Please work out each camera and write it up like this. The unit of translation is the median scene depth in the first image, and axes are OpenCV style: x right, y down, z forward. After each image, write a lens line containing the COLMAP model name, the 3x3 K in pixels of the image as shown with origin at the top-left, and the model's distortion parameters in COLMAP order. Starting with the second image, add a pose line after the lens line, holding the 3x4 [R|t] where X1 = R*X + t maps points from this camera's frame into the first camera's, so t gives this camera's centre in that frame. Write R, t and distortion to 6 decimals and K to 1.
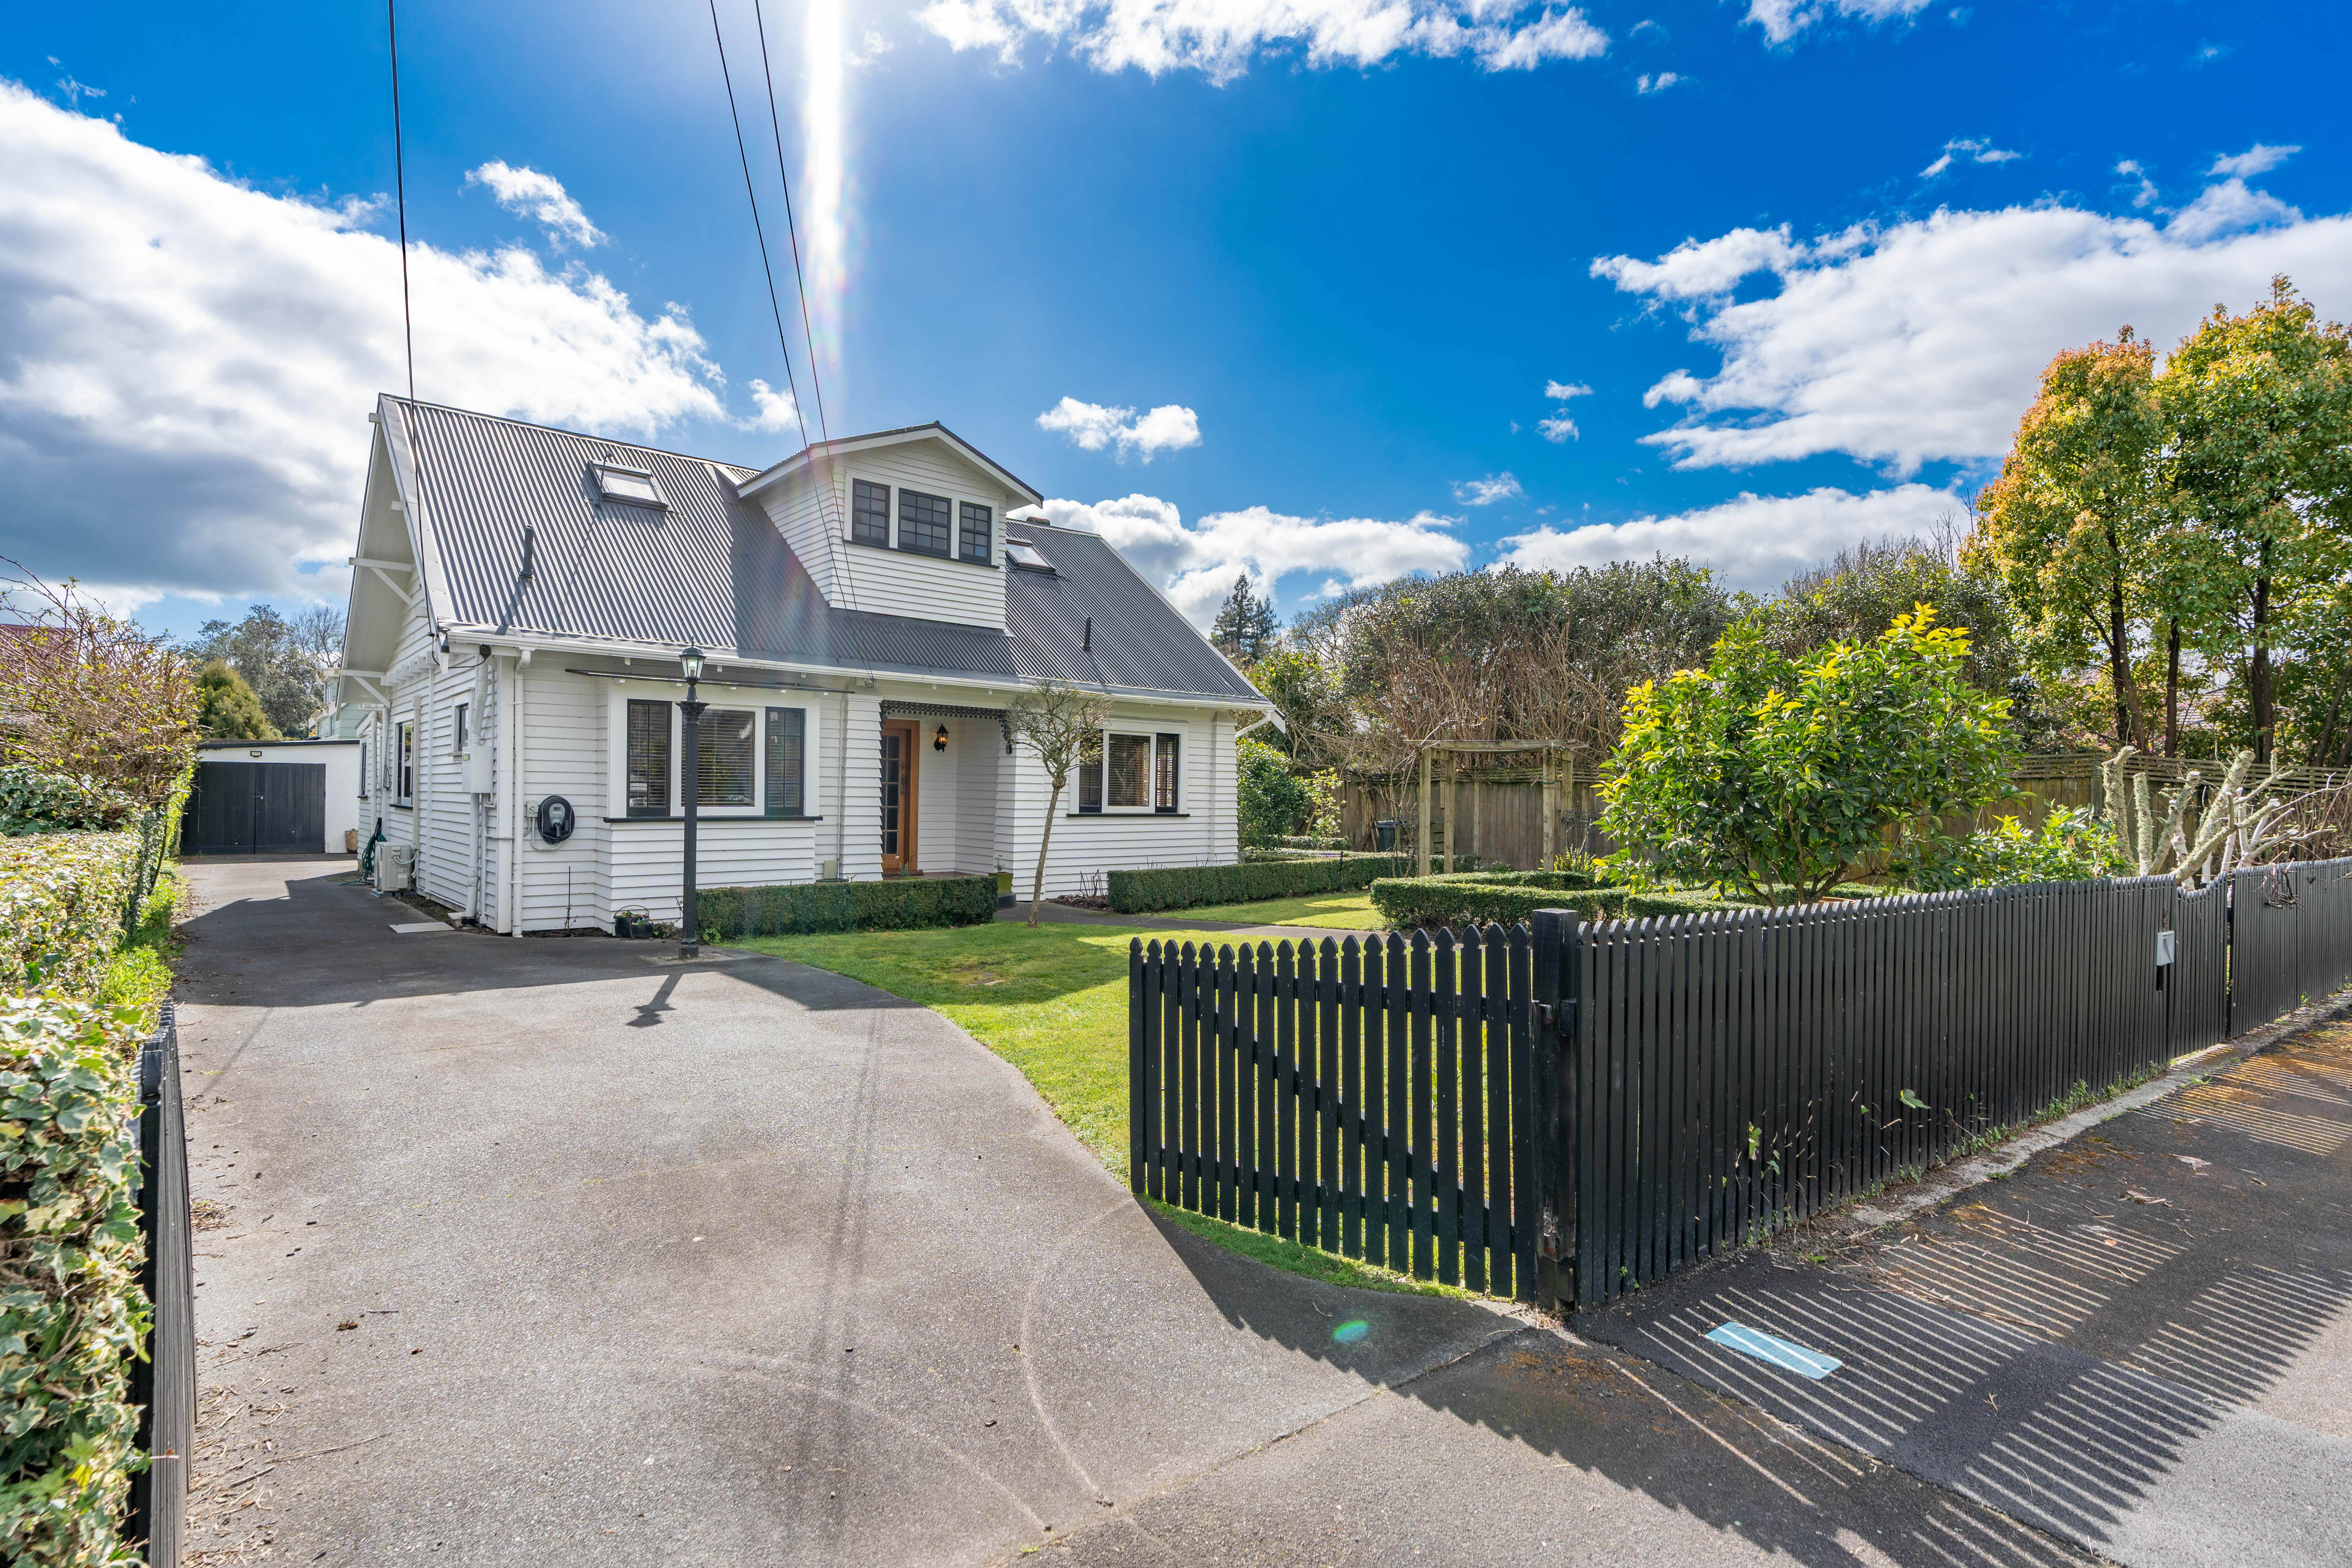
lens RADIAL K [[1164.5, 0, 1093.6], [0, 1164.5, 811.3], [0, 0, 1]] dist [-0.019906, -0.000211]
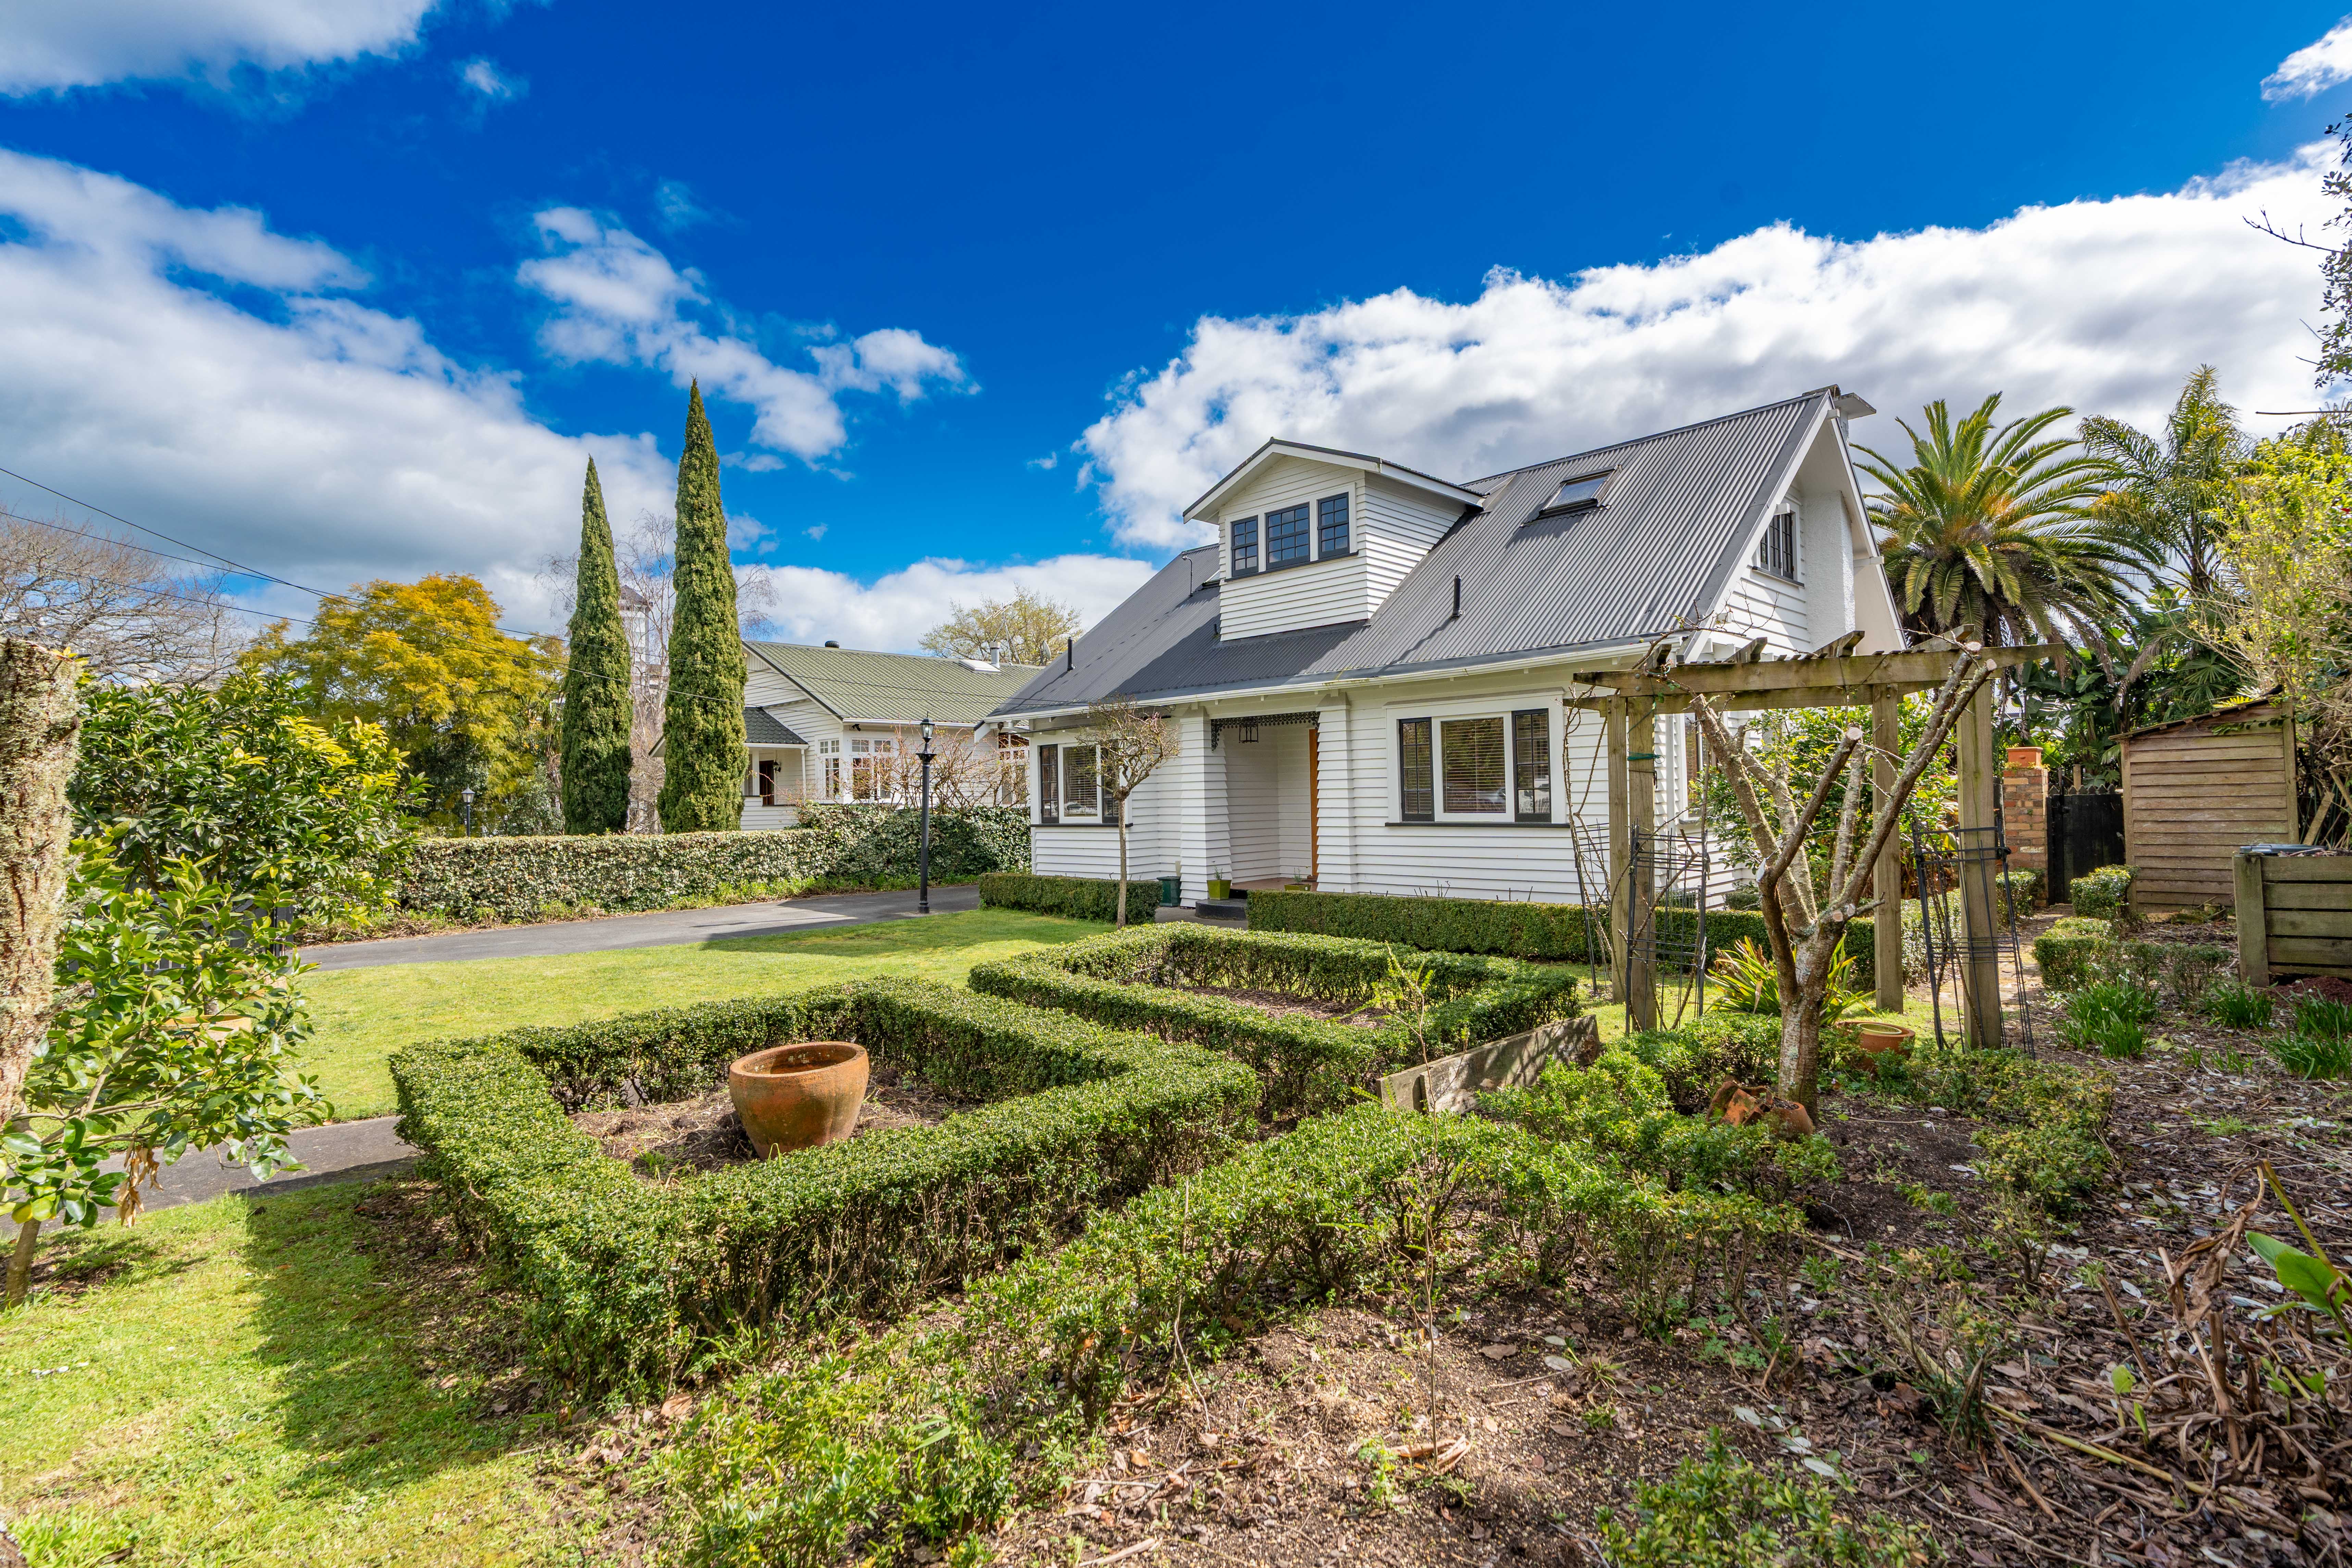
lens RADIAL K [[1057.7, 0, 1172.0], [0, 1057.7, 784.1], [0, 0, 1]] dist [-0.012960, 0.008264]
pose [[0.086127, -0.023785, -0.996000, 0.789329], [0.006538, 0.999707, -0.023308, -0.010003], [0.996263, -0.004505, 0.086257, 0.843871]]
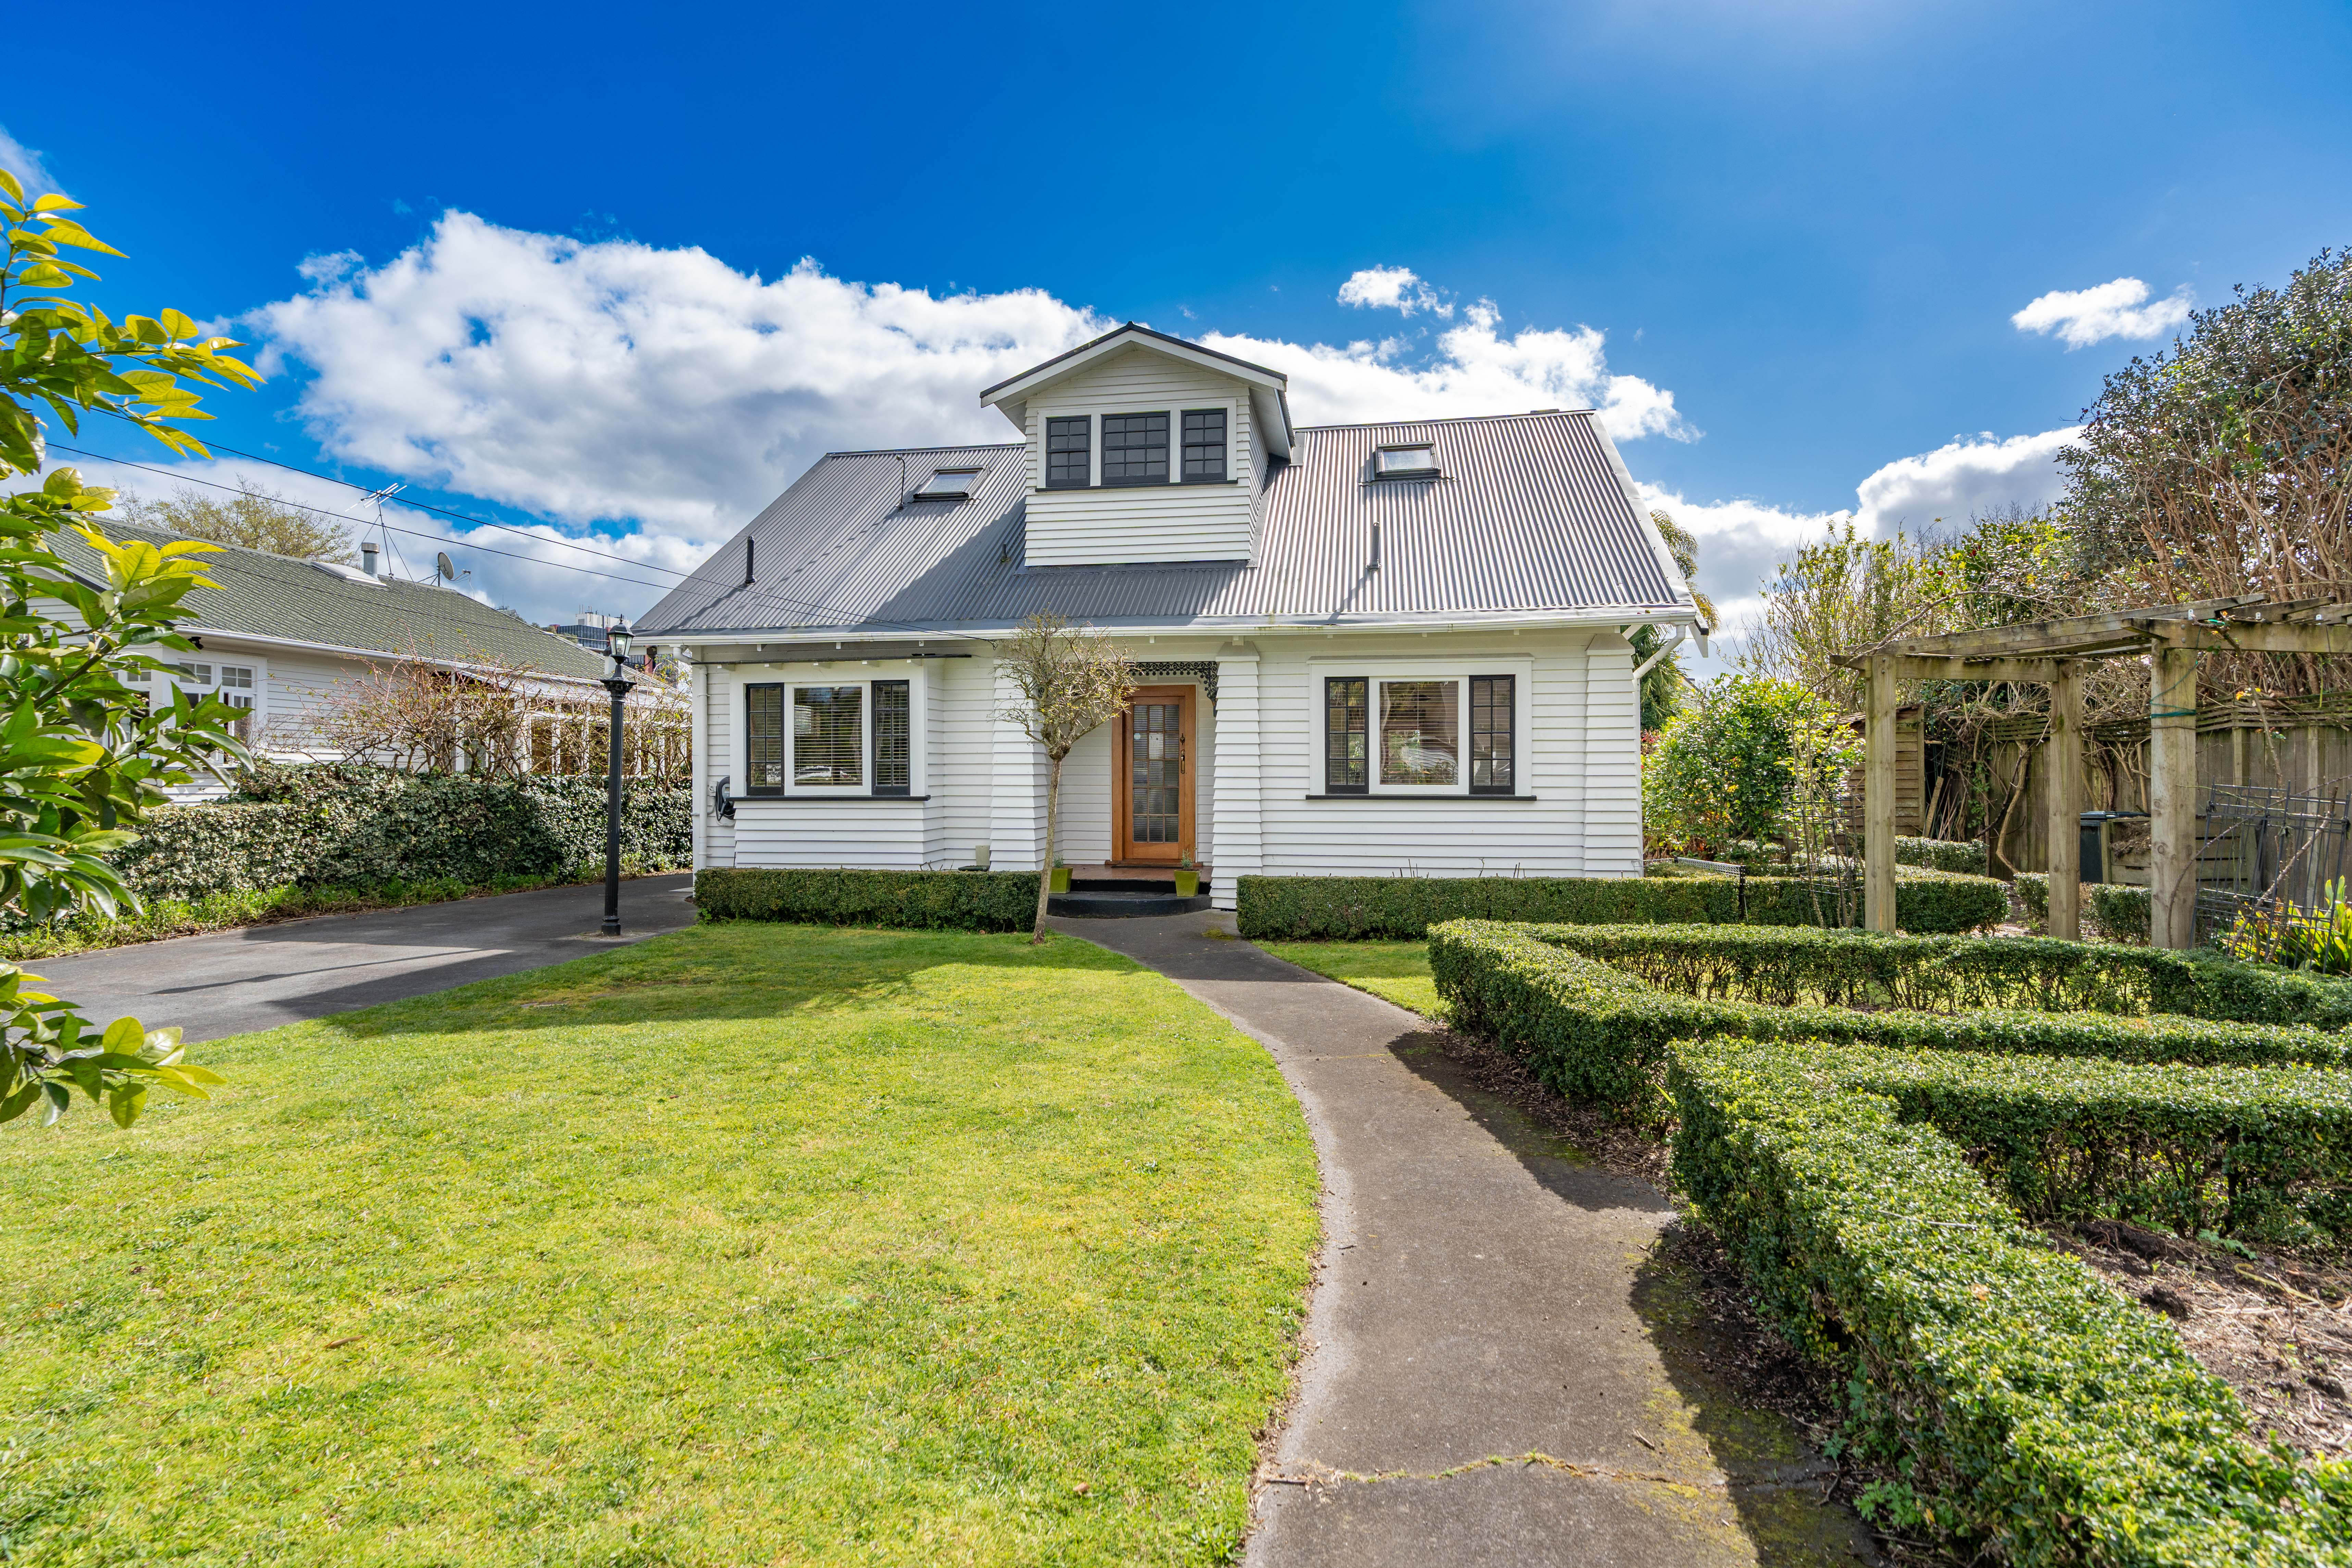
lens RADIAL K [[1074.7, 0, 1174.5], [0, 1074.7, 781.7], [0, 0, 1]] dist [-0.000026, 0.000924]
pose [[0.640432, -0.006447, -0.767988, 0.482384], [-0.003861, 0.999925, -0.011614, 0.001748], [0.768005, 0.010403, 0.640359, 0.544269]]
